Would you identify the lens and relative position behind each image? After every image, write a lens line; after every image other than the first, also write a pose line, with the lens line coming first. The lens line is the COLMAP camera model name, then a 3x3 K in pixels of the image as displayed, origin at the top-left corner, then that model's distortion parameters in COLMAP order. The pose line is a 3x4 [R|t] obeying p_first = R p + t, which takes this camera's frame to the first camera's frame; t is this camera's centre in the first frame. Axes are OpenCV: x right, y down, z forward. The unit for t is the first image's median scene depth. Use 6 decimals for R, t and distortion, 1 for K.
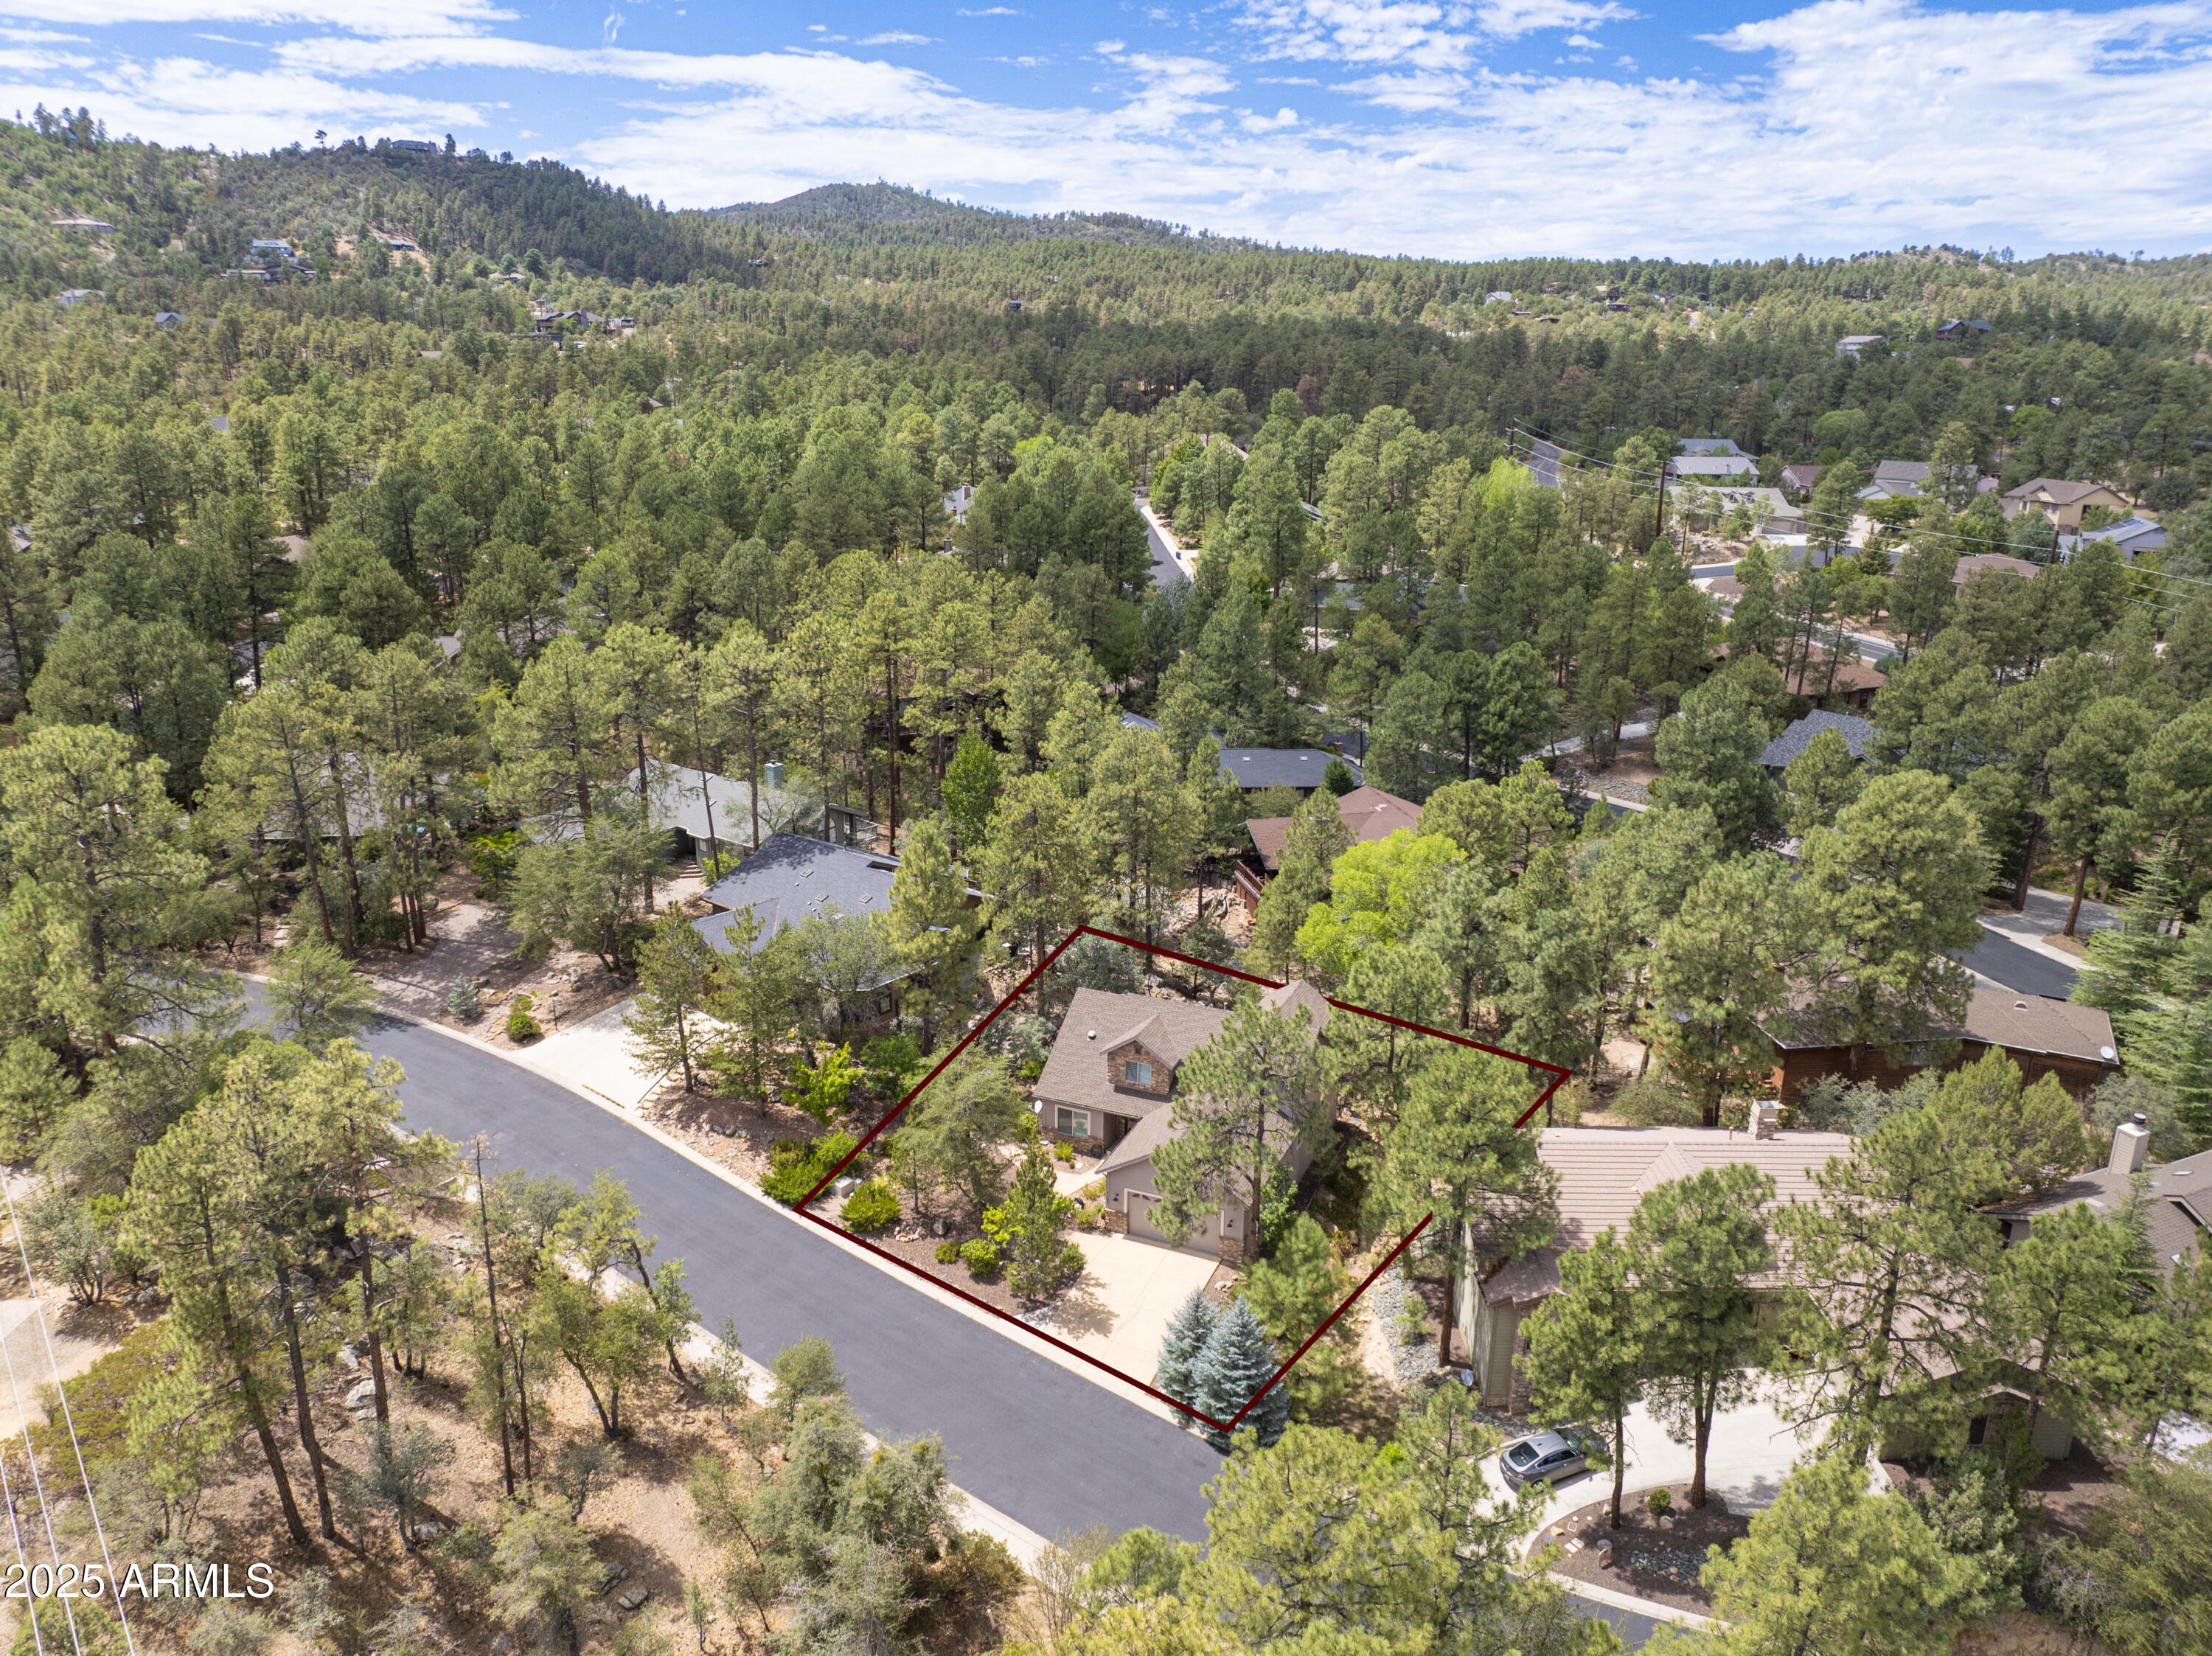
lens RADIAL K [[1548.7, 0, 1102.5], [0, 1548.7, 826.0], [0, 0, 1]] dist [-0.042442, 0.009085]
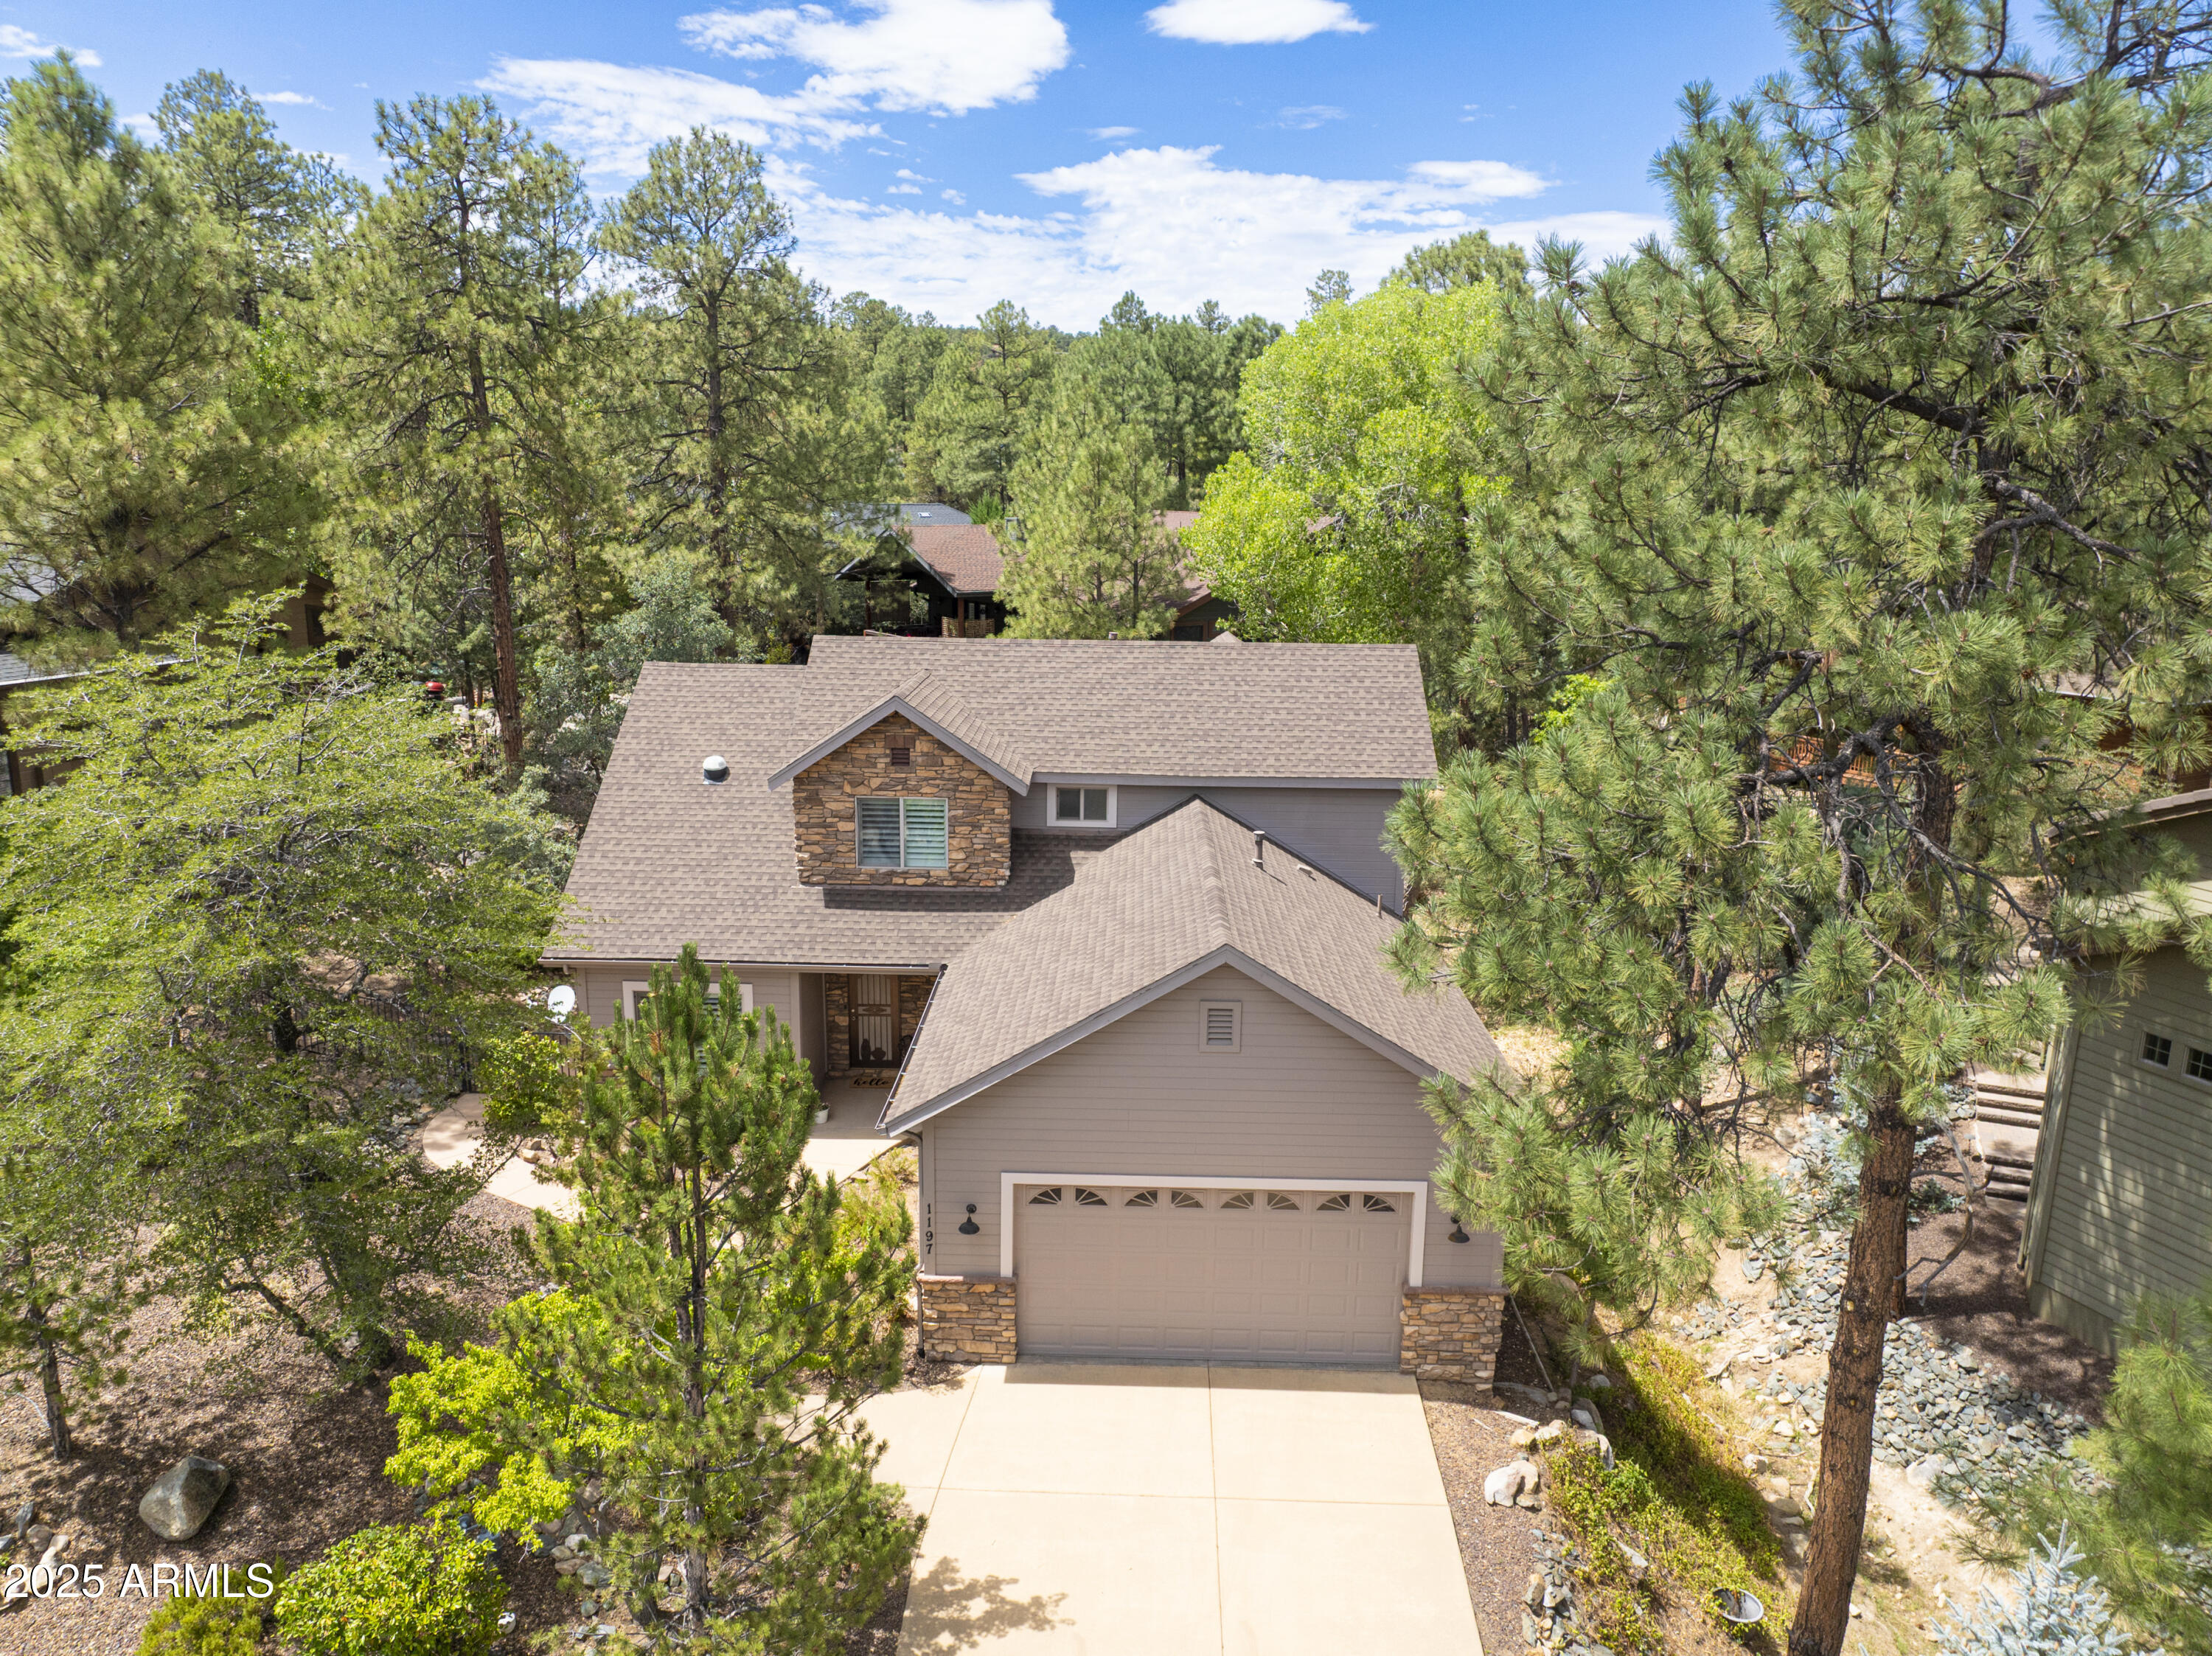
lens RADIAL K [[1548.7, 0, 1102.5], [0, 1548.7, 826.0], [0, 0, 1]] dist [-0.042442, 0.009085]
pose [[0.925393, -0.076213, 0.371267, -0.058186], [0.103866, 0.993068, -0.055034, 0.193157], [-0.364499, 0.089490, 0.926894, 0.755107]]
